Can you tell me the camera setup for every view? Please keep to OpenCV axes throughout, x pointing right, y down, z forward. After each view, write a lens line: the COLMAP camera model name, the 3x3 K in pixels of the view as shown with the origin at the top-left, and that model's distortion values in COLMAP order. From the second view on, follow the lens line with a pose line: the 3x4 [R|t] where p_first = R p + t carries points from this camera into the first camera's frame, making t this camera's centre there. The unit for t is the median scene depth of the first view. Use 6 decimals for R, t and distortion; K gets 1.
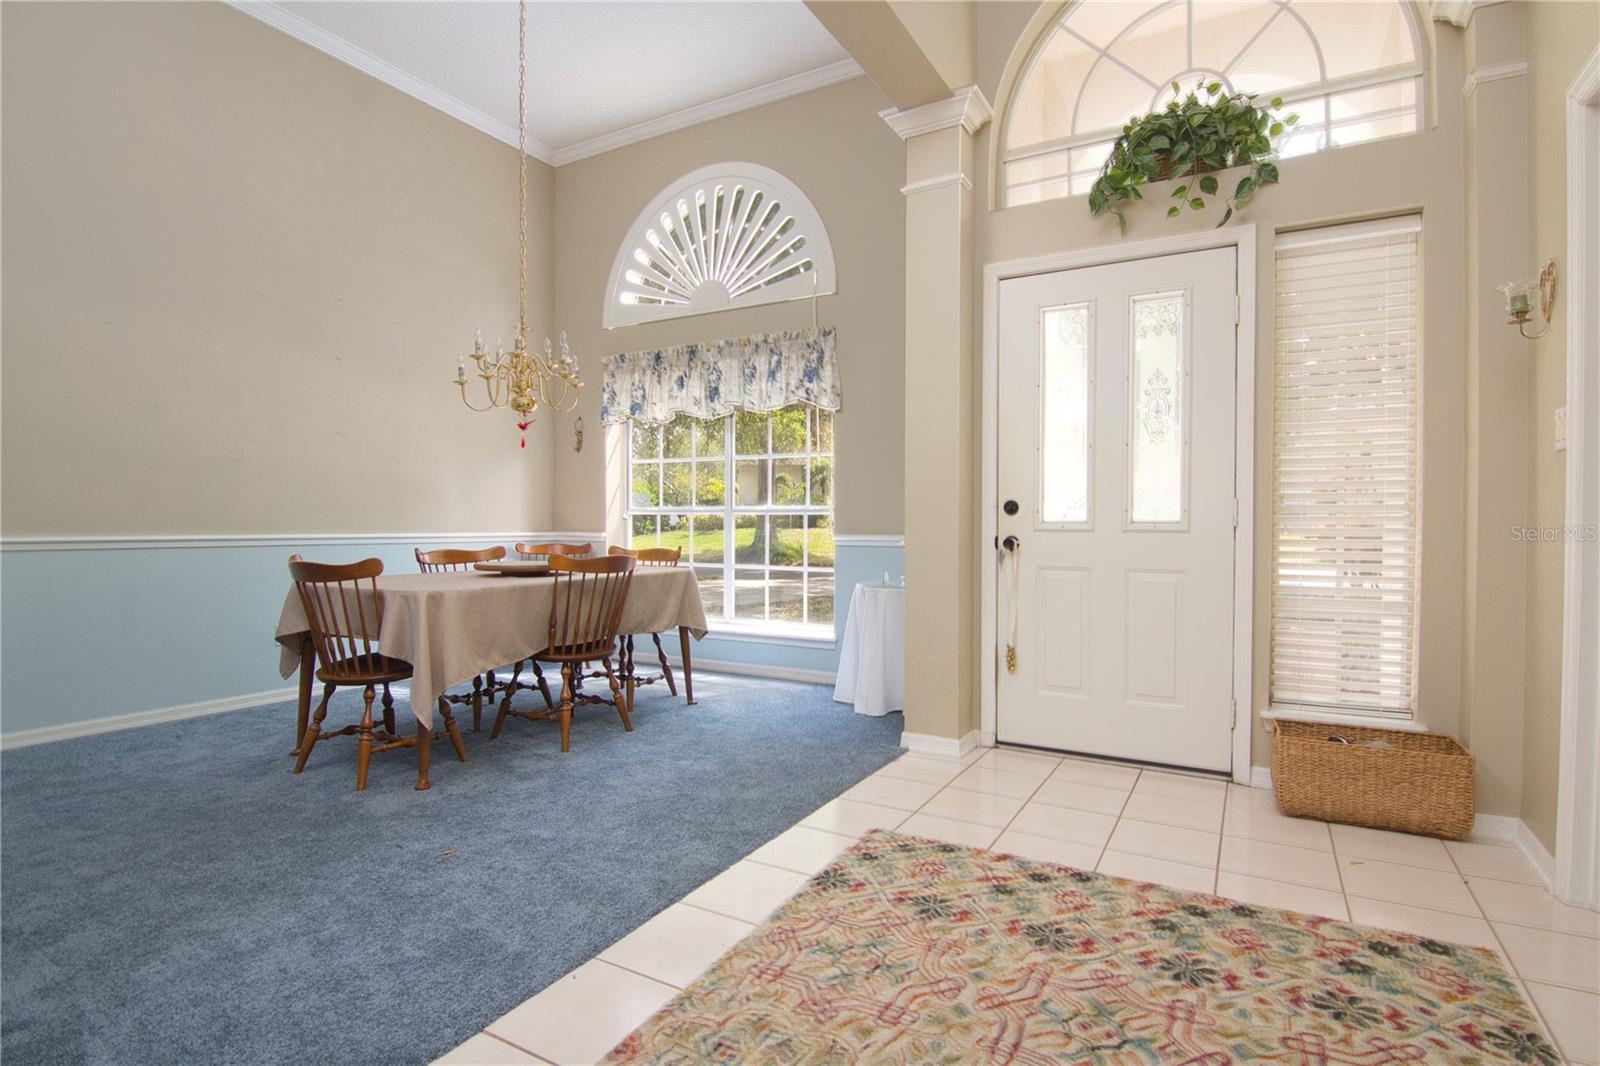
lens RADIAL K [[805.4, 0, 802.9], [0, 805.4, 527.9], [0, 0, 1]] dist [-0.005974, -0.000275]
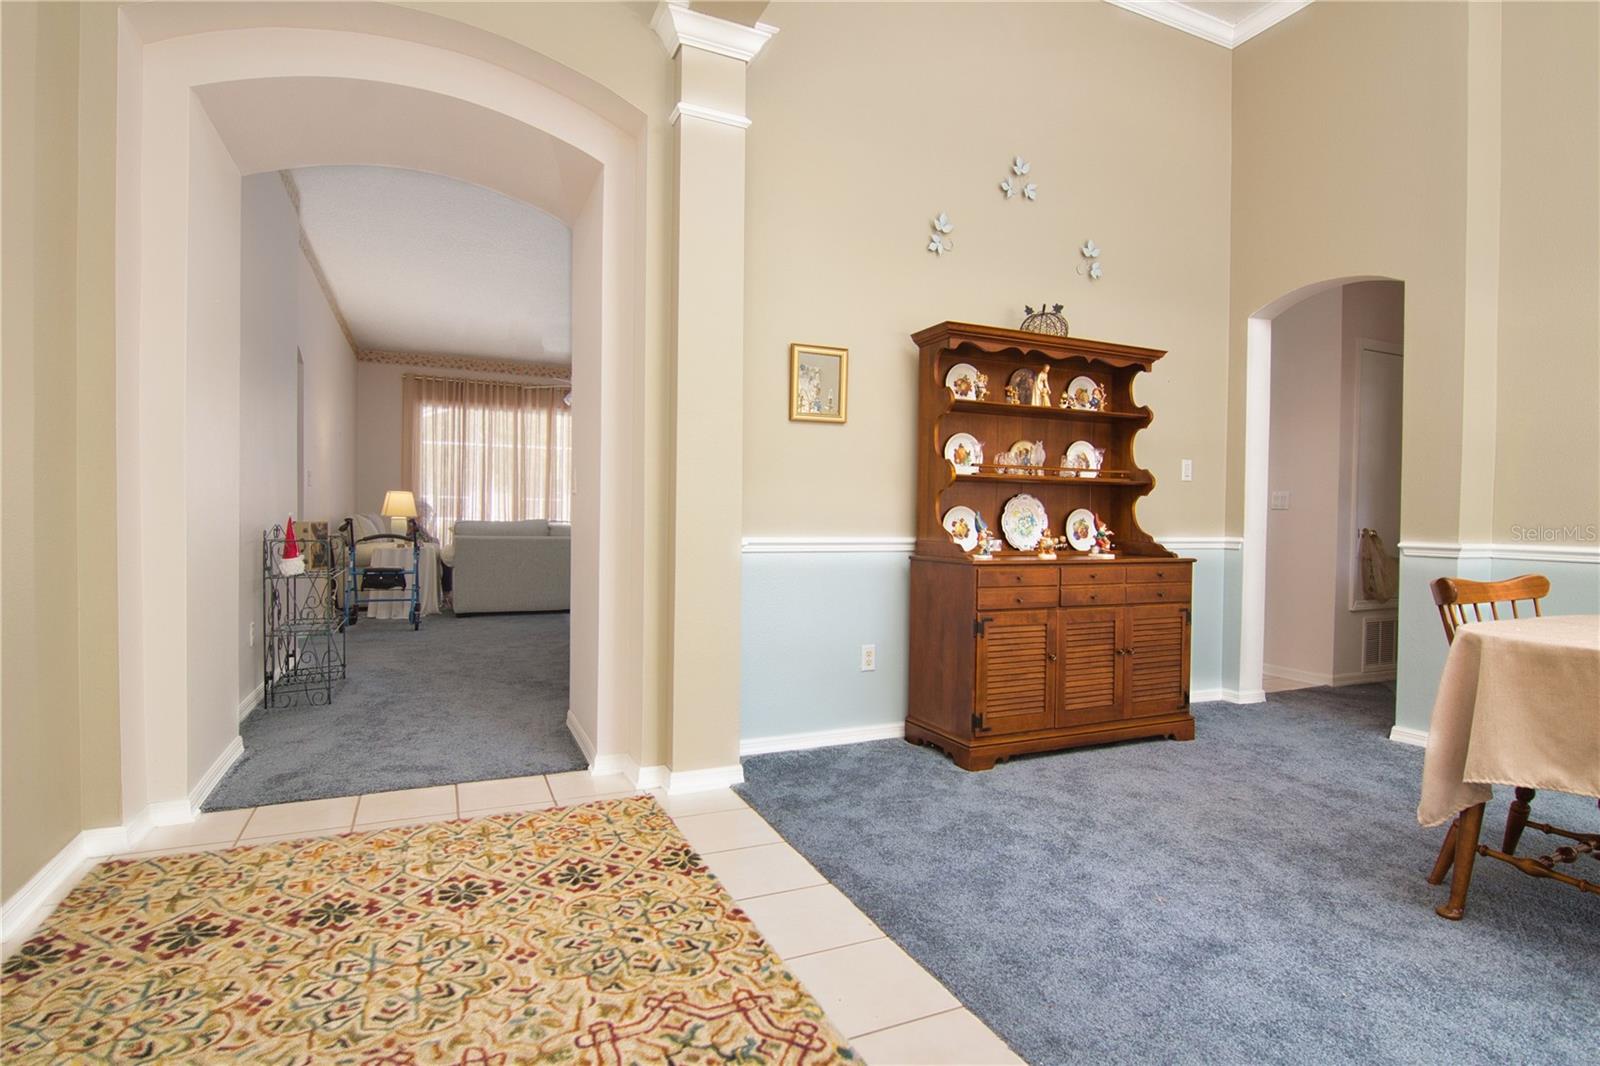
lens RADIAL K [[805.4, 0, 805.6], [0, 805.4, 530.0], [0, 0, 1]] dist [-0.005974, -0.000275]
pose [[-0.593972, 0.002102, -0.804483, 0.752388], [-0.021159, 0.999610, 0.018235, -0.017140], [0.804208, 0.027853, -0.593695, 1.788214]]
